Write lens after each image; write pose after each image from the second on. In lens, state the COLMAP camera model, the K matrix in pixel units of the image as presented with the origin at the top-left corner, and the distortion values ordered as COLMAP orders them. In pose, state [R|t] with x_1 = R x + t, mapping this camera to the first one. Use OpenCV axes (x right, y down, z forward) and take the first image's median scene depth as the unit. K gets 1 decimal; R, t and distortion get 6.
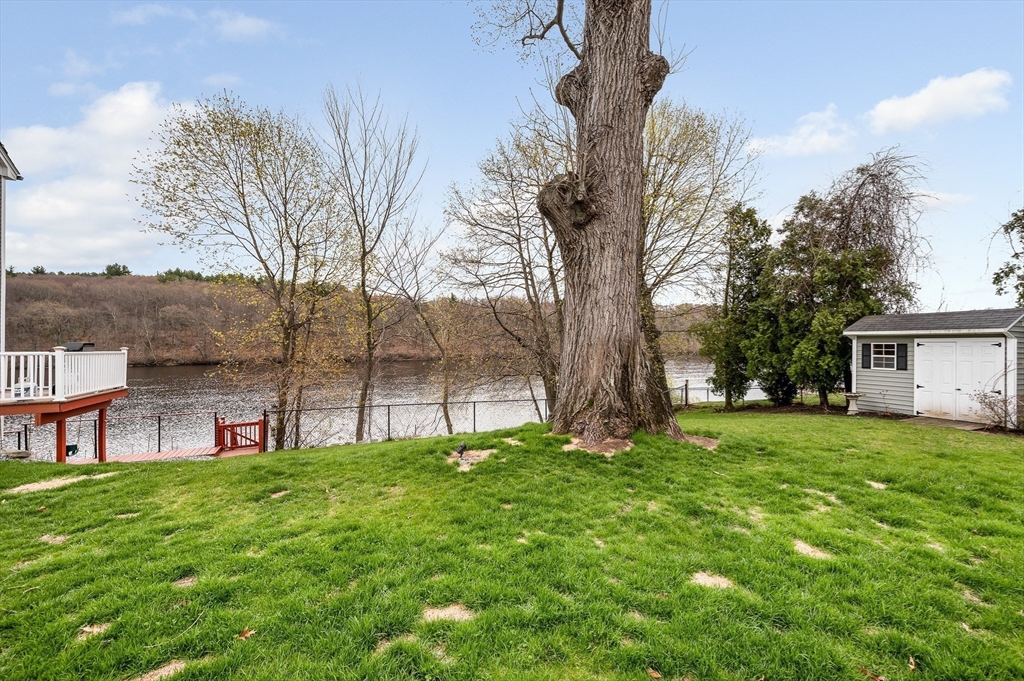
lens RADIAL K [[421.1, 0, 512.0], [0, 421.1, 340.4], [0, 0, 1]] dist [-0.004044, -0.000641]
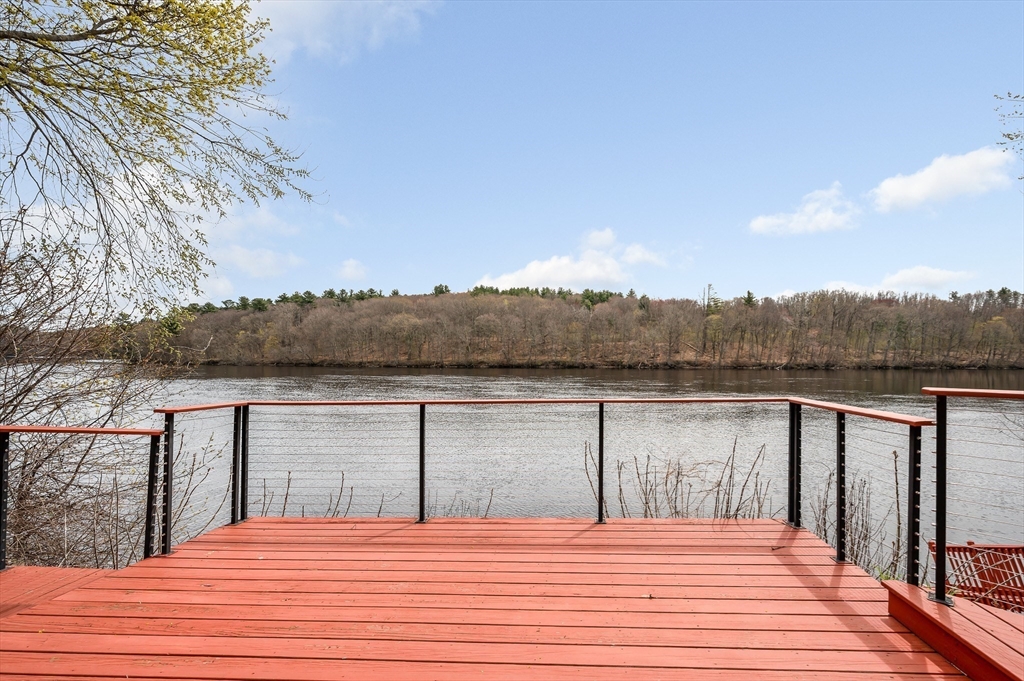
lens RADIAL K [[431.6, 0, 565.6], [0, 431.6, 346.5], [0, 0, 1]] dist [-0.002432, -0.000214]
pose [[0.895689, 0.003163, -0.444670, -1.053140], [-0.006897, 0.999953, -0.006780, 0.108502], [0.444628, 0.009140, 0.895669, 0.604981]]
